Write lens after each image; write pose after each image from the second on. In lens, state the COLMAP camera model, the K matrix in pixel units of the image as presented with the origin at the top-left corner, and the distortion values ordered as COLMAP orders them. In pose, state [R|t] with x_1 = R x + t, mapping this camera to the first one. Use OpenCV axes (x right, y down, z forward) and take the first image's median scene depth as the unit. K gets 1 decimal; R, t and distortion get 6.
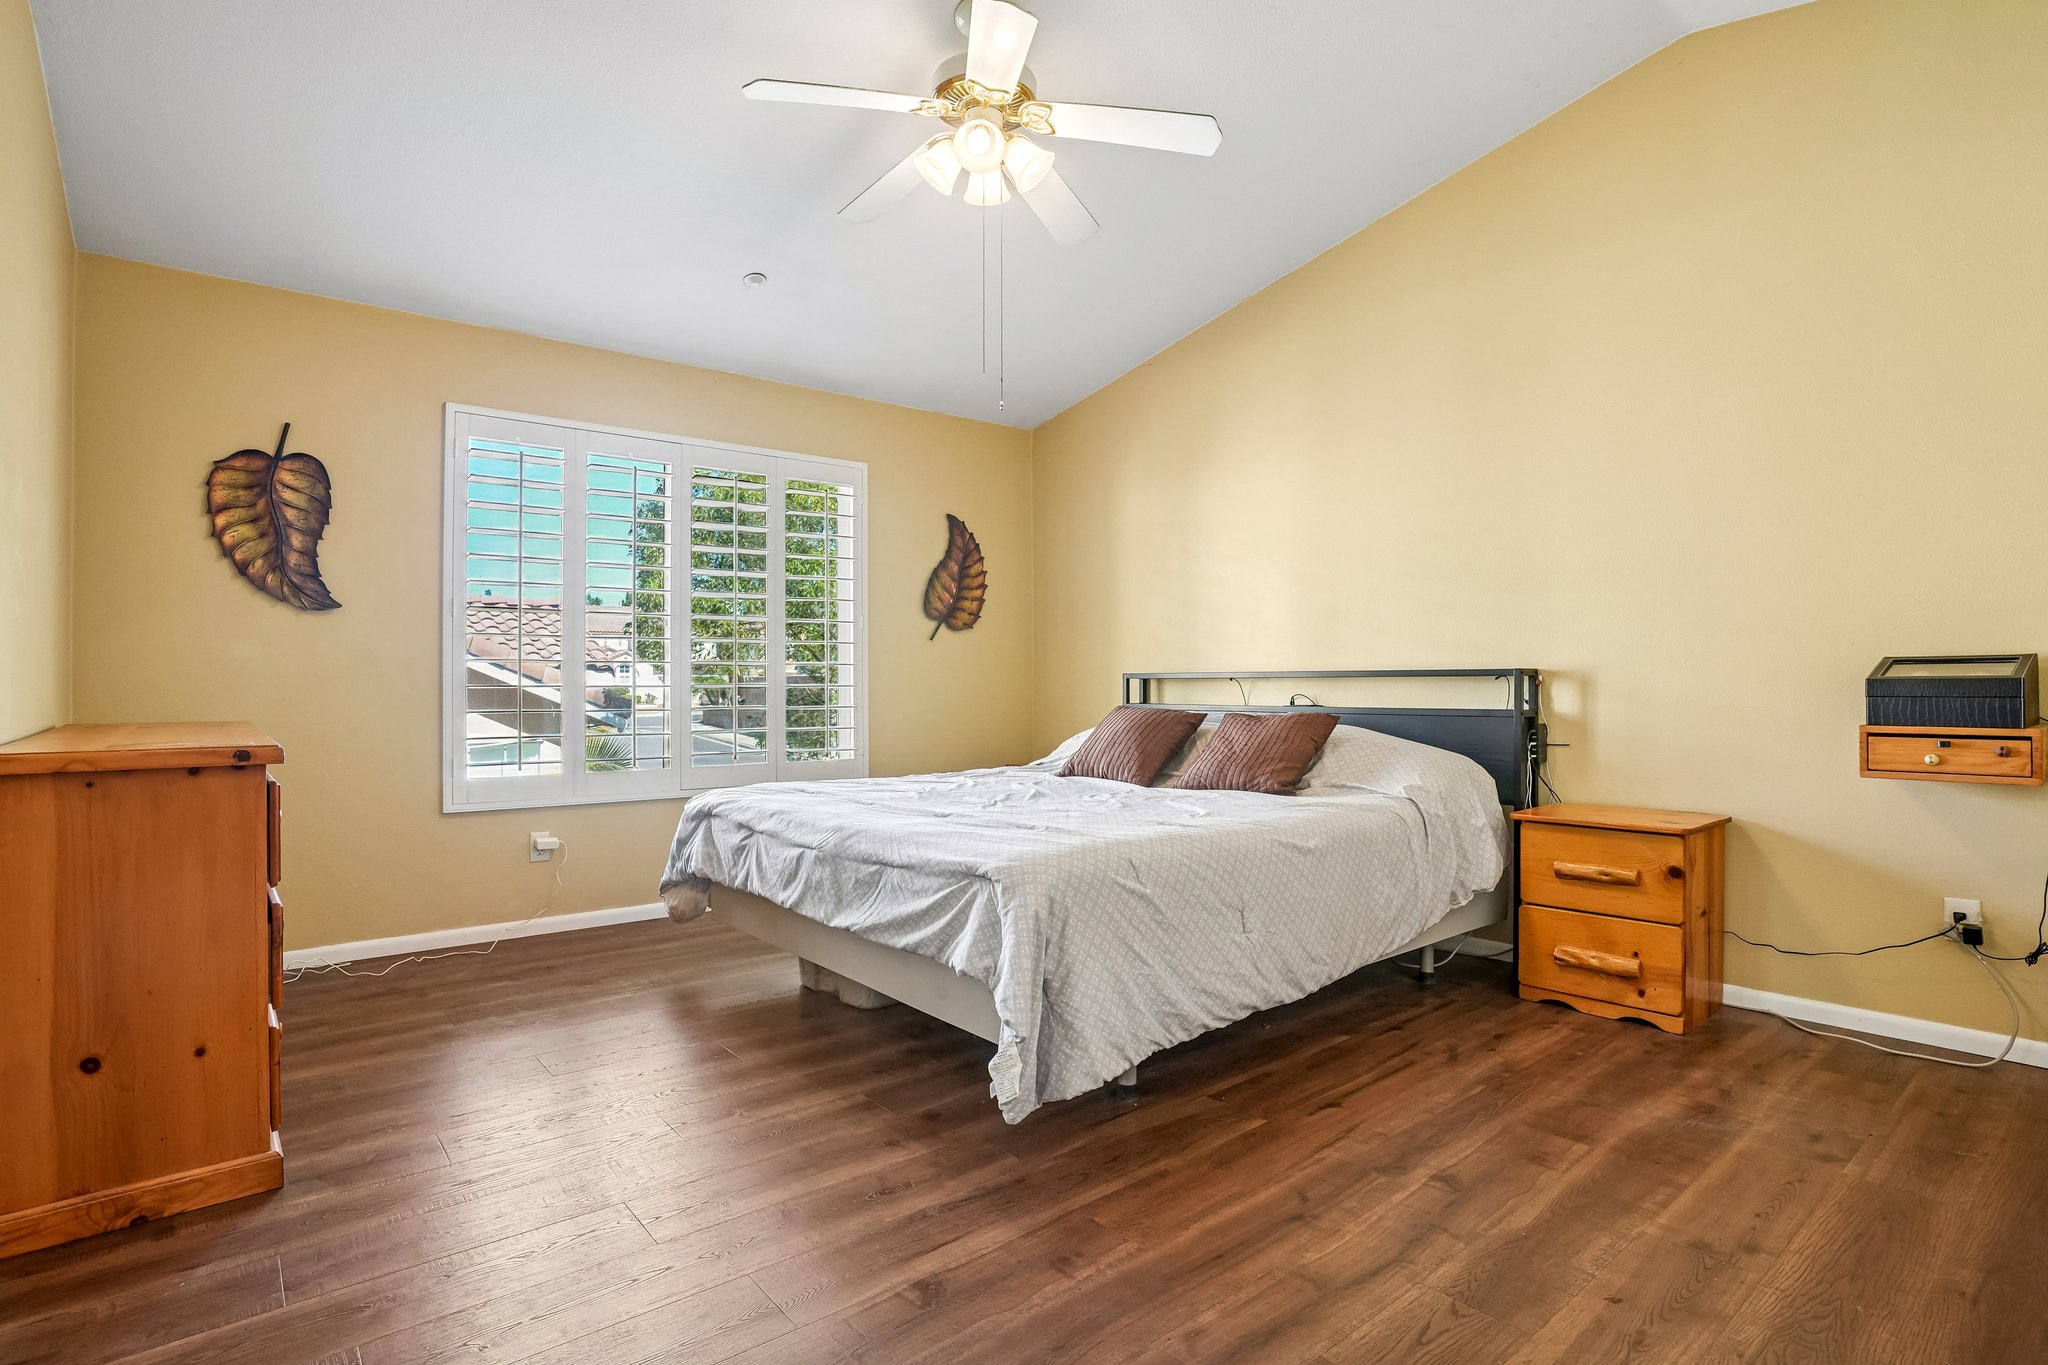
lens RADIAL K [[1046.0, 0, 1009.9], [0, 1046.0, 670.6], [0, 0, 1]] dist [-0.037632, 0.000596]
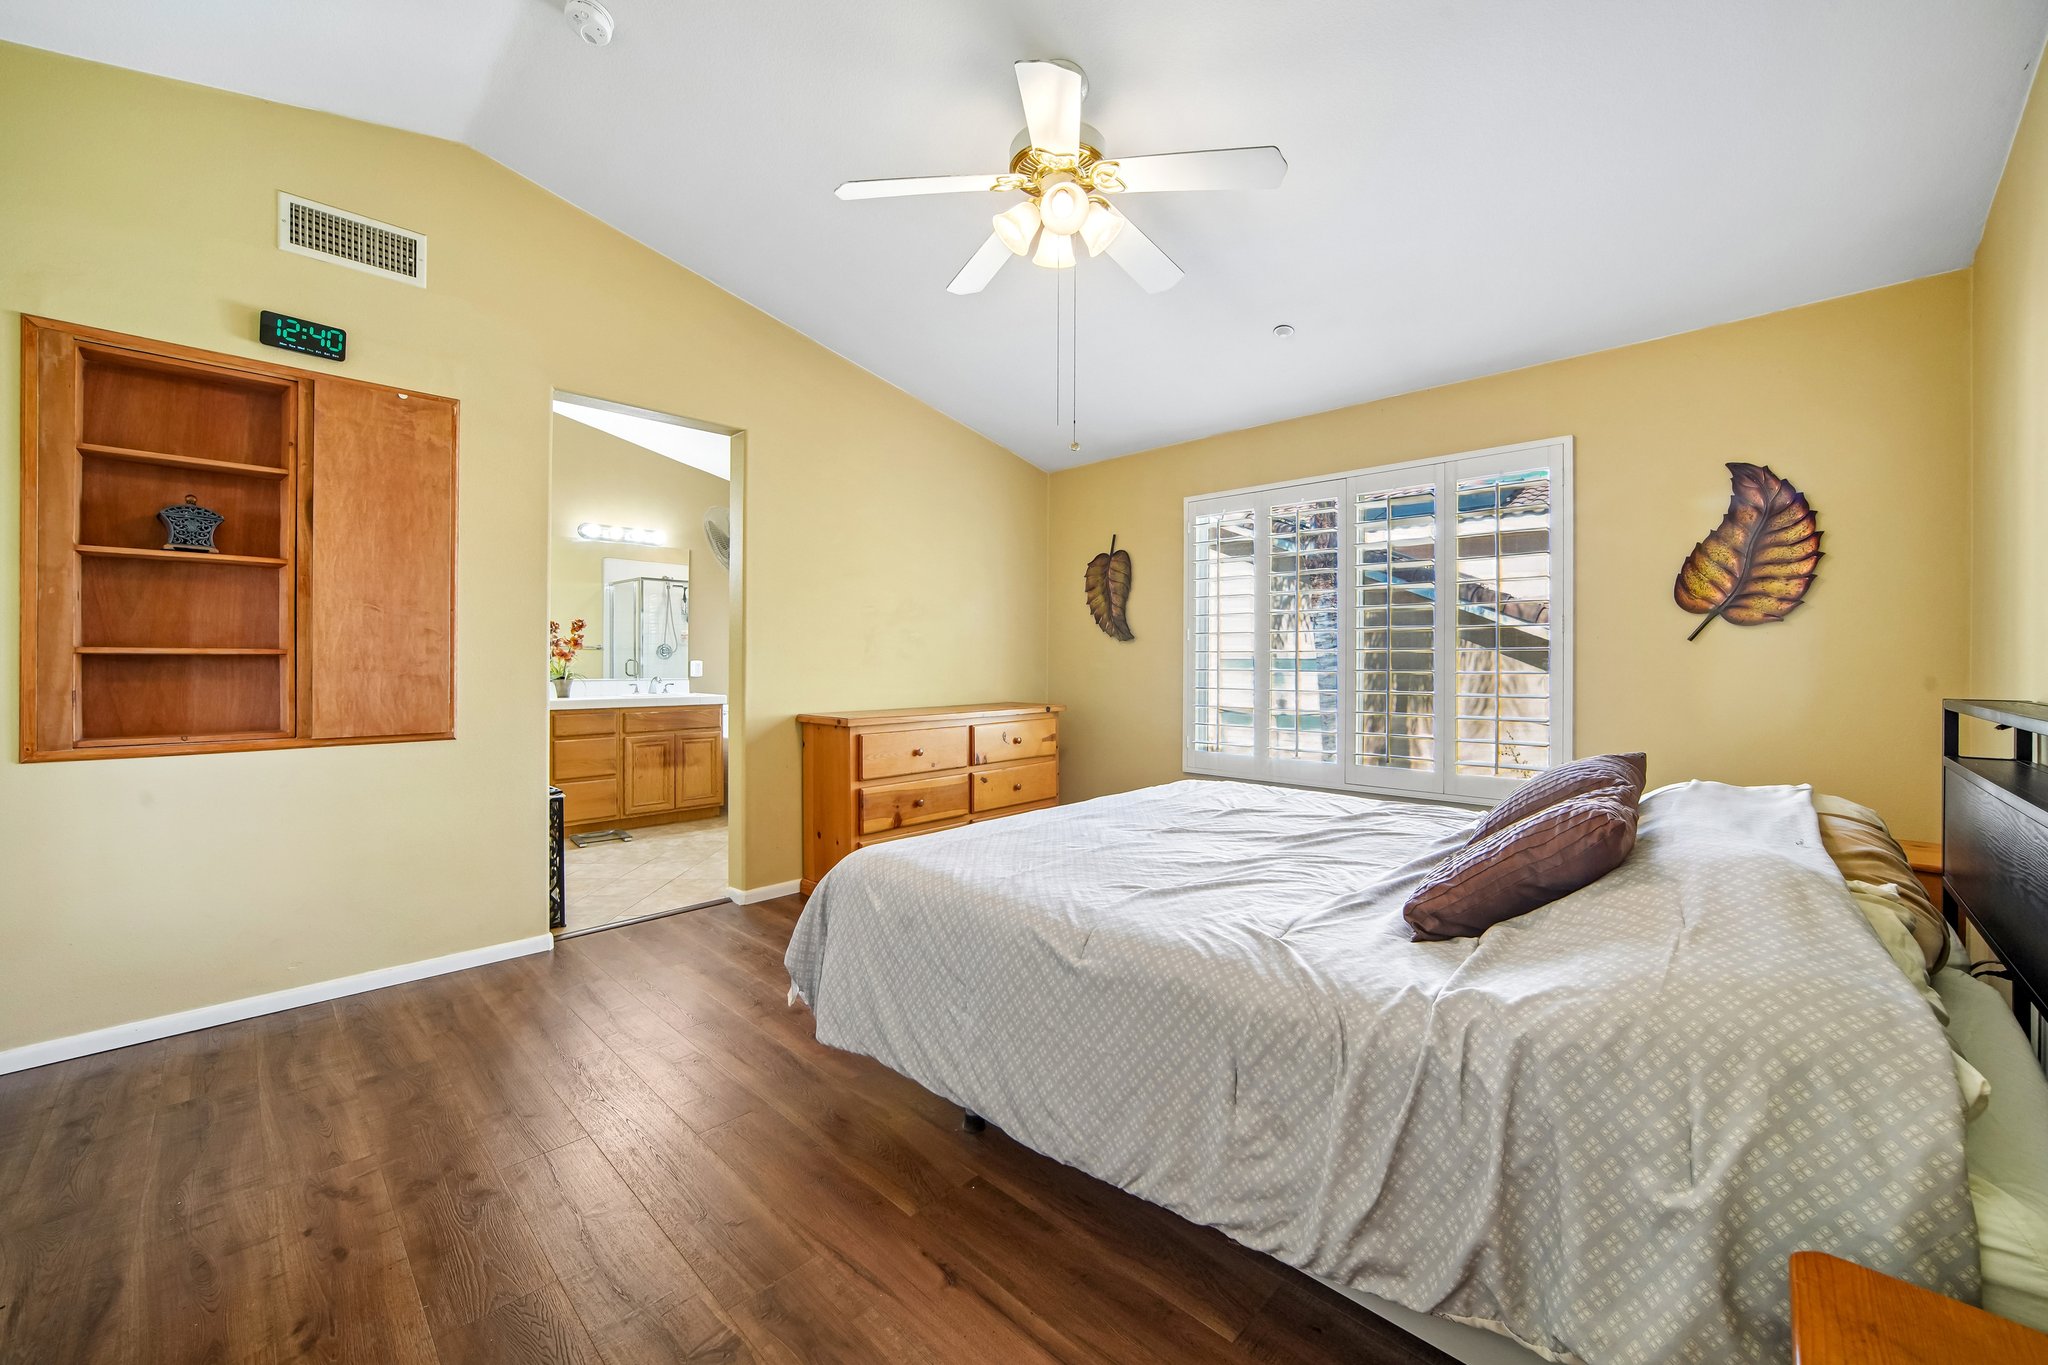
lens RADIAL K [[786.4, 0, 1019.7], [0, 786.4, 664.3], [0, 0, 1]] dist [-0.000165, -0.000089]
pose [[0.106418, 0.010633, -0.994265, 0.621083], [0.009030, 0.999891, 0.011660, -0.034655], [0.994281, -0.010219, 0.106310, 0.682730]]
